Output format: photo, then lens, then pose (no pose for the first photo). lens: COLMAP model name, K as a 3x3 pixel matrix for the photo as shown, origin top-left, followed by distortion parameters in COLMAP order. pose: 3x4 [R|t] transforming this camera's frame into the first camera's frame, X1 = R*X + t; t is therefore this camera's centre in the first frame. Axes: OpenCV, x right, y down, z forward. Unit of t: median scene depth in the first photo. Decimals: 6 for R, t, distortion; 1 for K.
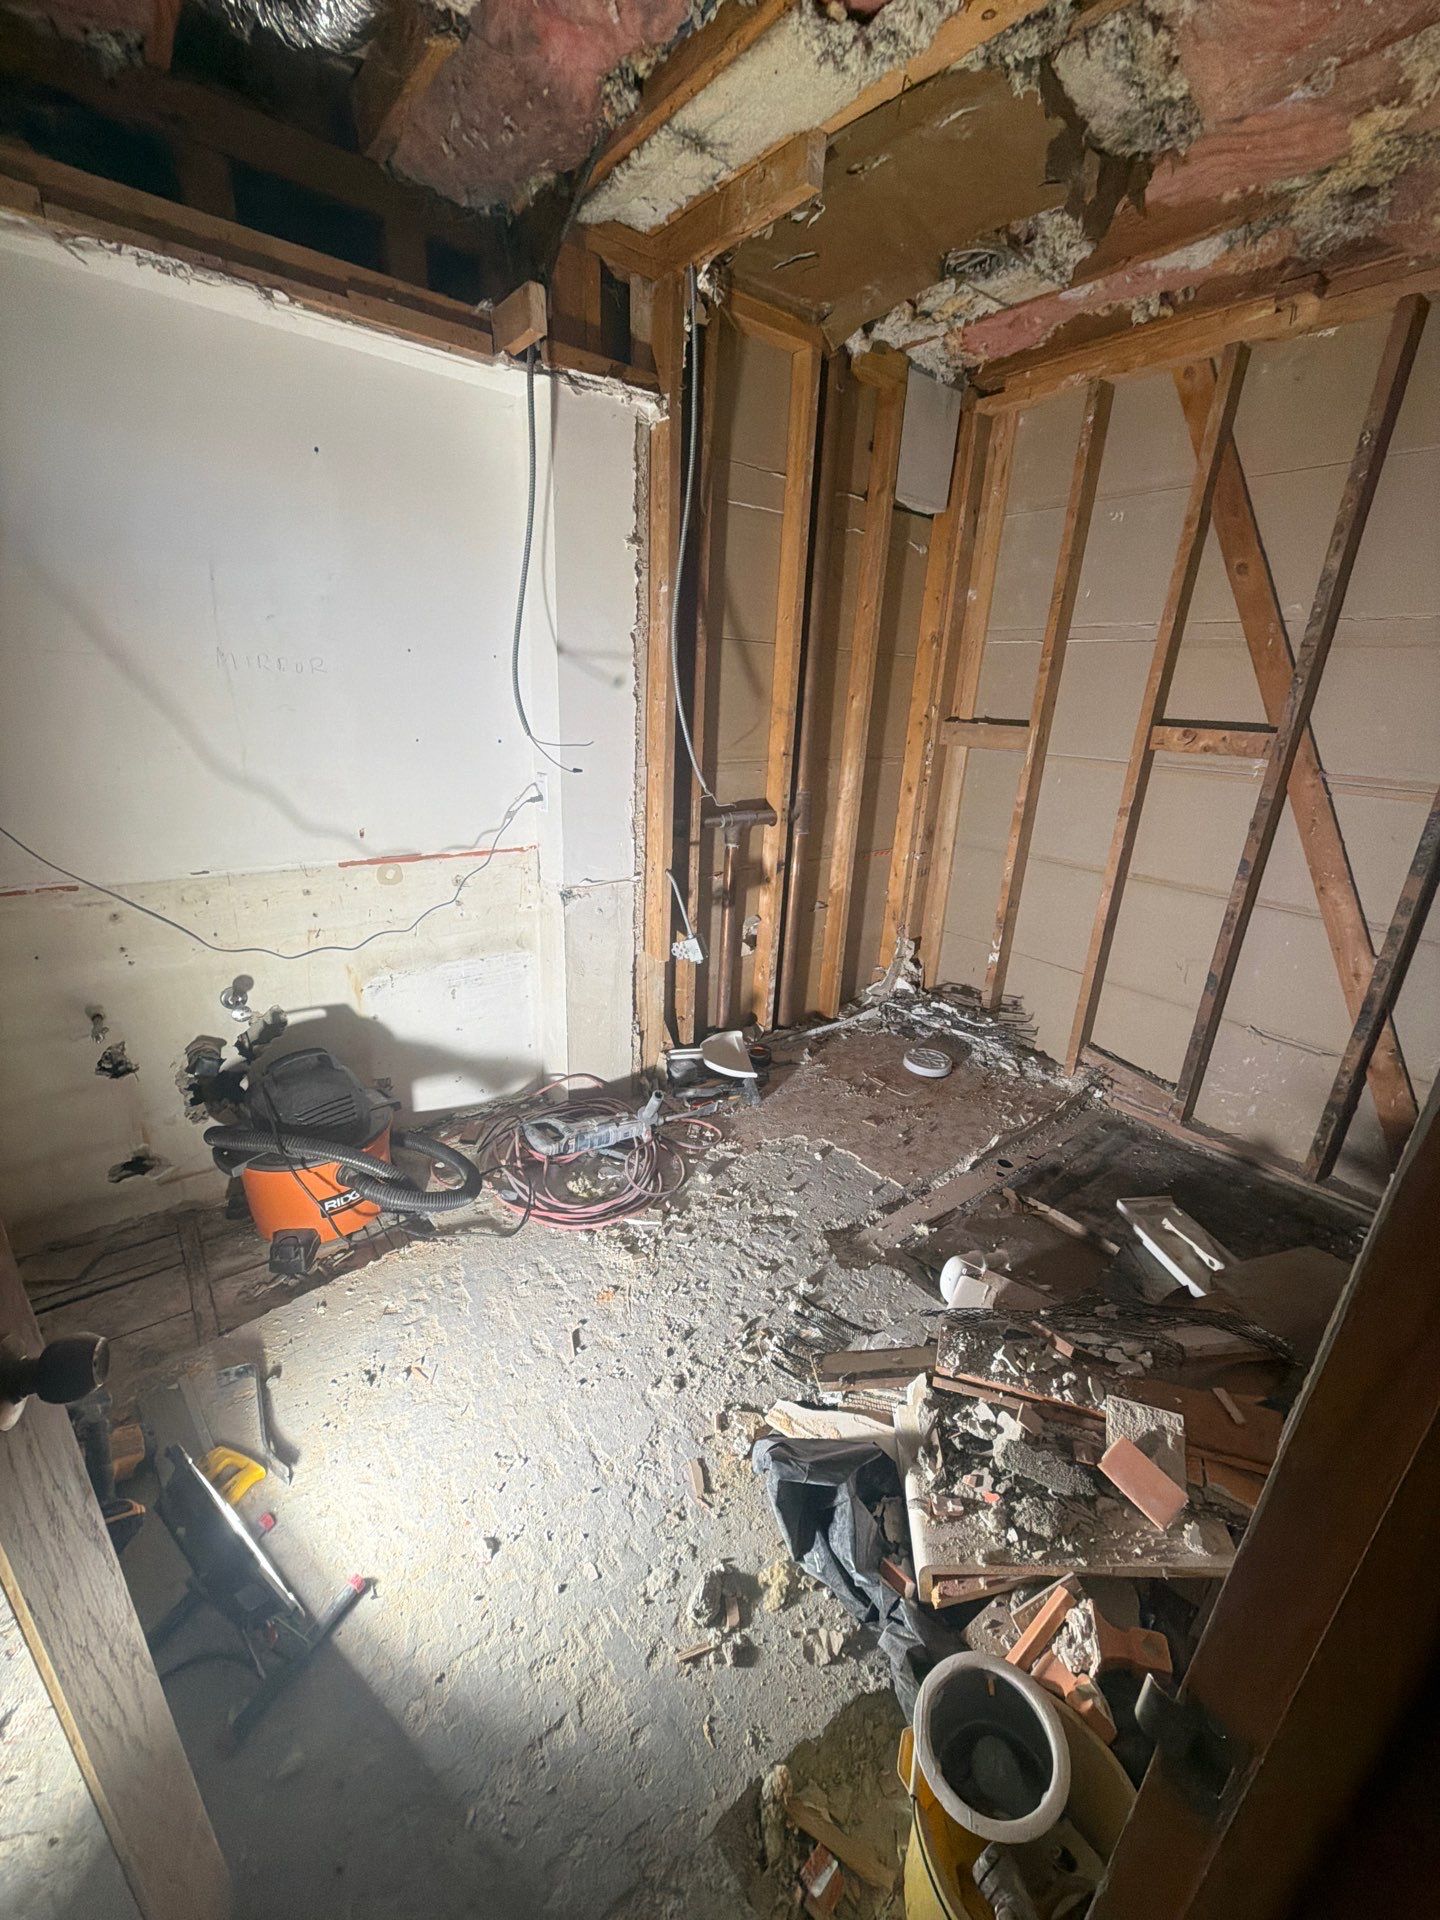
lens RADIAL K [[763.0, 0, 720.0], [0, 763.0, 960.0], [0, 0, 1]] dist [0.001448, 0.000376]
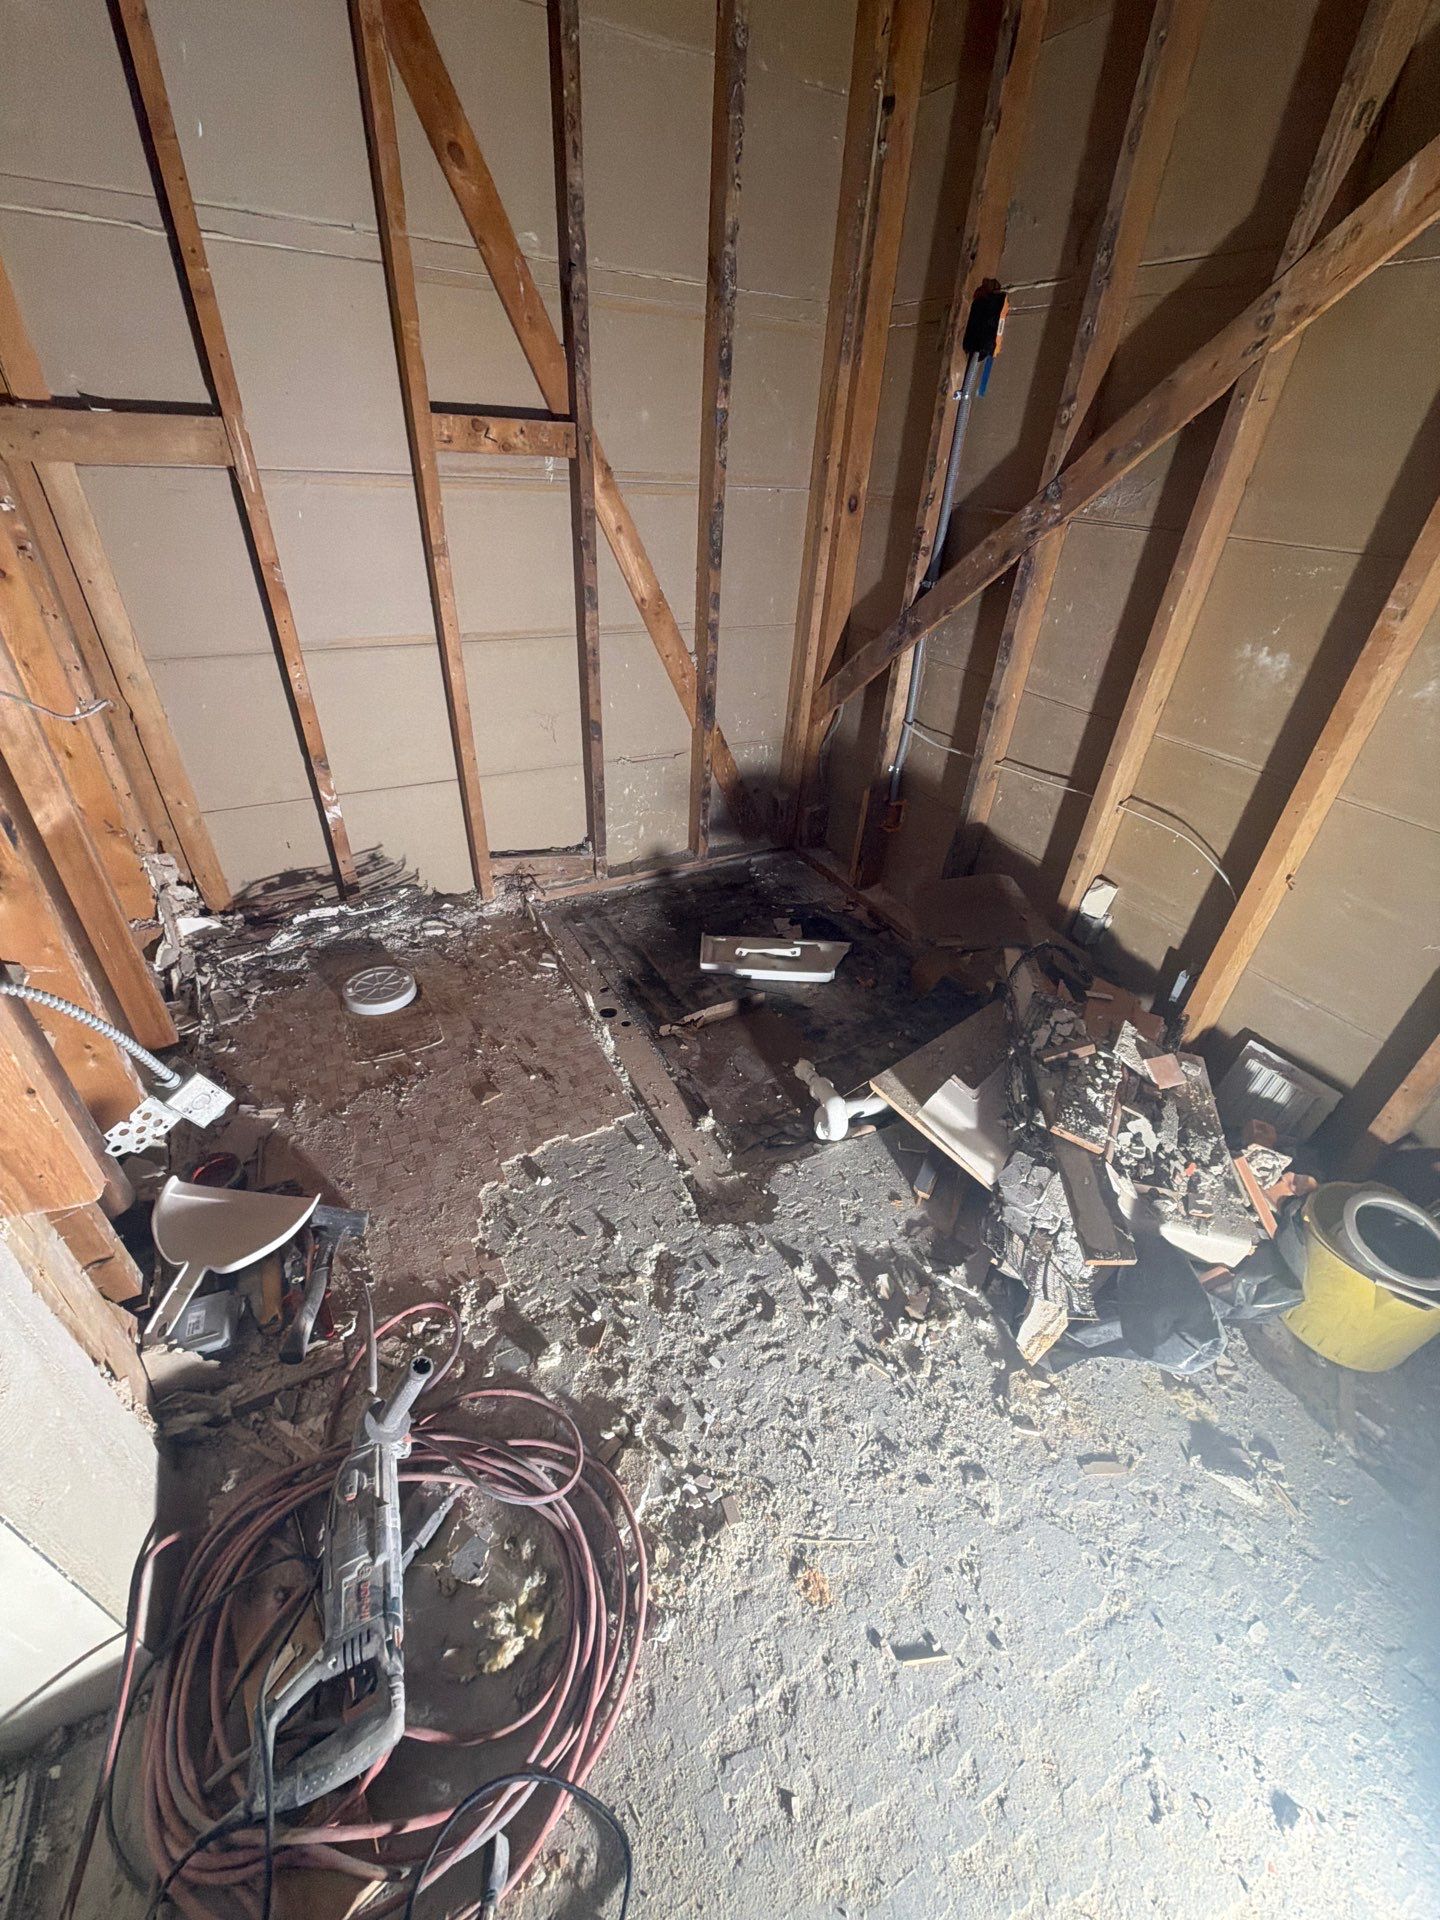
lens RADIAL K [[763.0, 0, 720.0], [0, 763.0, 960.0], [0, 0, 1]] dist [0.001448, 0.000376]
pose [[0.168155, -0.582201, 0.795466, -0.295664], [0.289488, 0.800541, 0.524720, -0.227144], [-0.942295, 0.142043, 0.303155, 0.703519]]
